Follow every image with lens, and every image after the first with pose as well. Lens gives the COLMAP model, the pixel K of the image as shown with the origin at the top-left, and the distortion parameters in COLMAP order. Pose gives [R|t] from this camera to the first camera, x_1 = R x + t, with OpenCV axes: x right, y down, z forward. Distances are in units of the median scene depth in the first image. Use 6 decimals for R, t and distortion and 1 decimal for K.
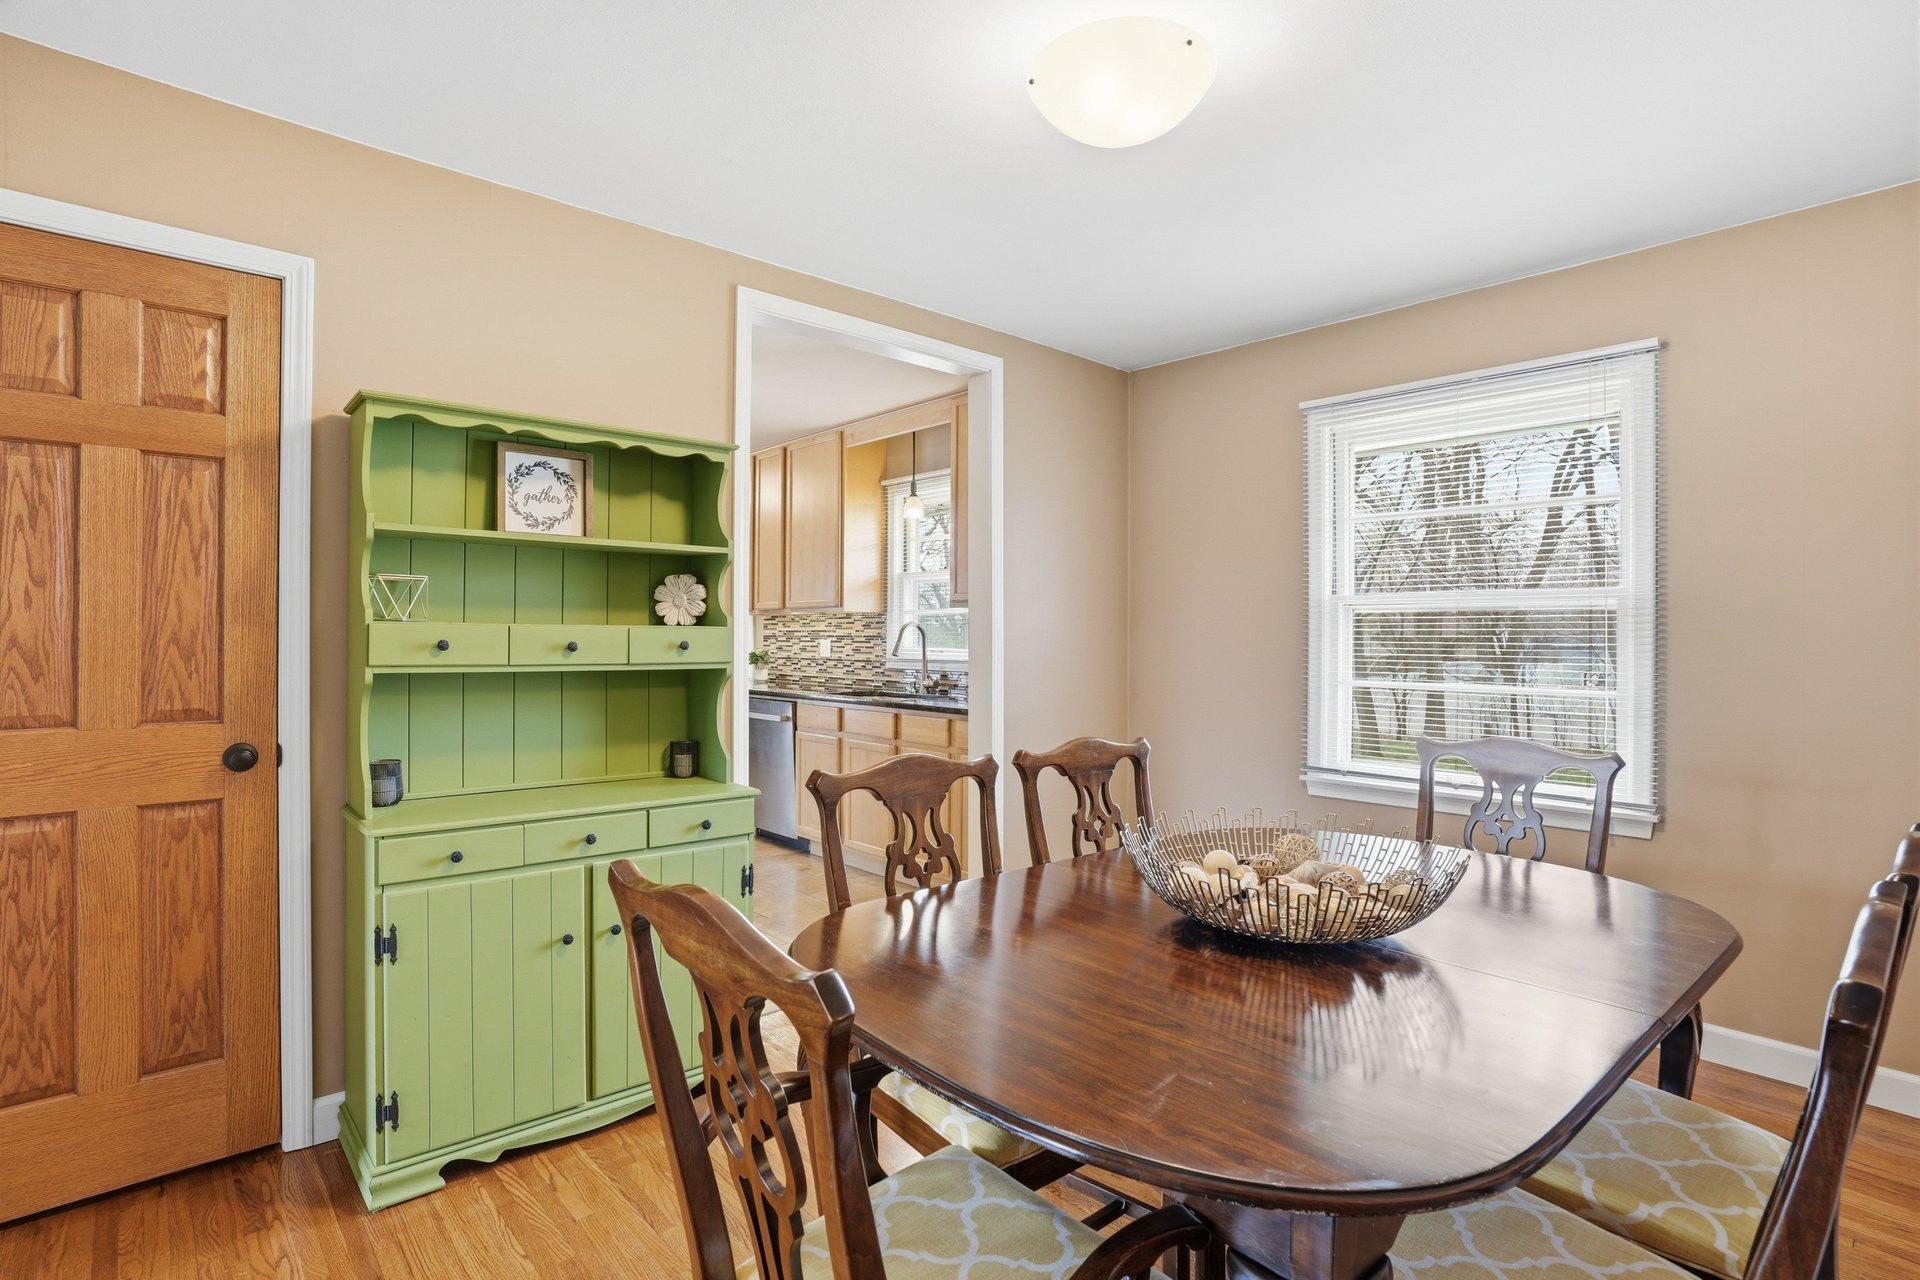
lens RADIAL K [[955.2, 0, 954.4], [0, 955.2, 627.6], [0, 0, 1]] dist [-0.082137, 0.038846]
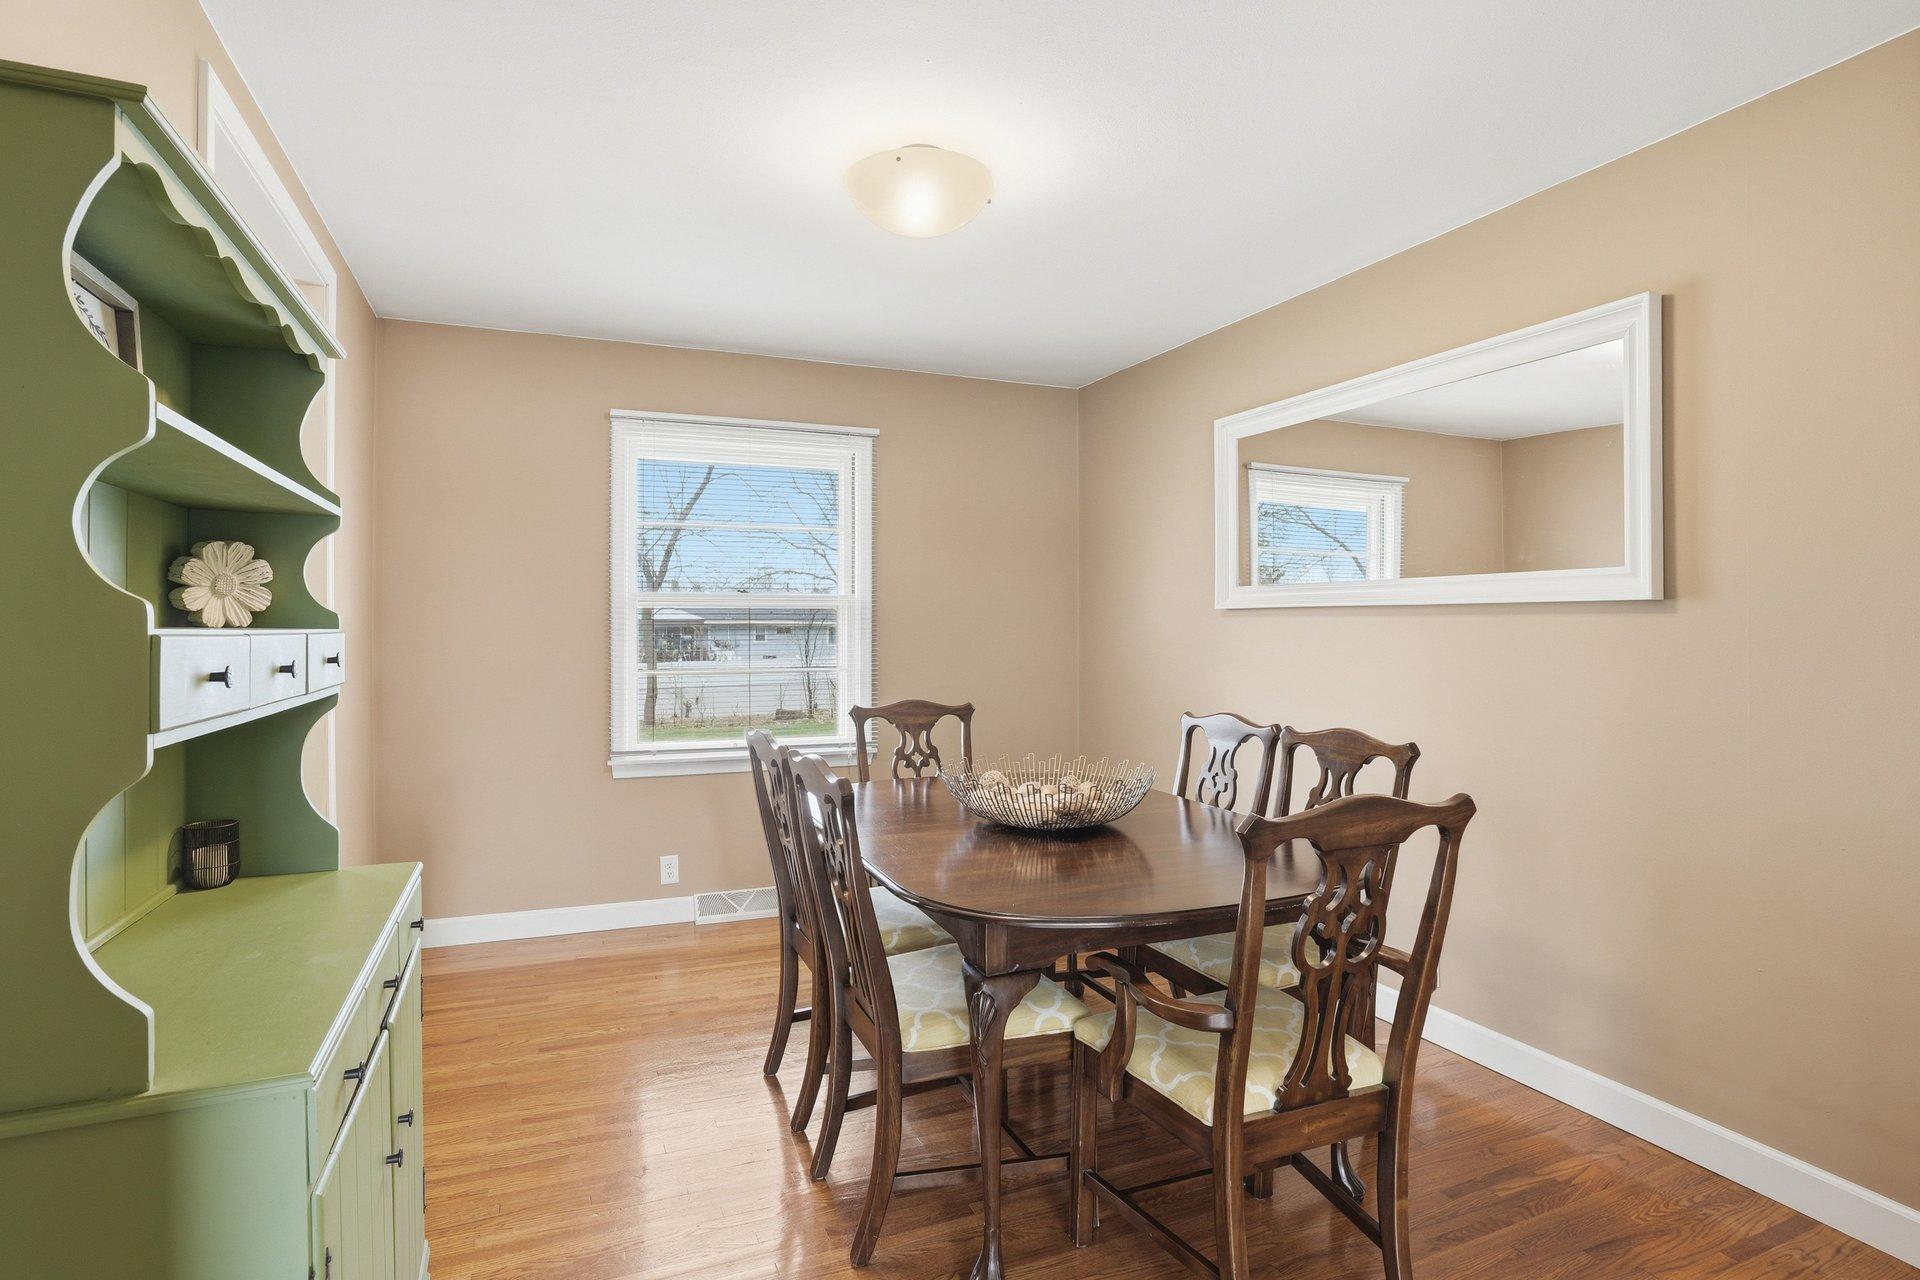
lens RADIAL K [[955.2, 0, 954.4], [0, 955.2, 627.6], [0, 0, 1]] dist [-0.082137, 0.038846]
pose [[0.320477, -0.009966, 0.947204, -0.688647], [-0.000986, 0.999941, 0.010855, -0.008492], [-0.947256, -0.004413, 0.320448, 0.384031]]
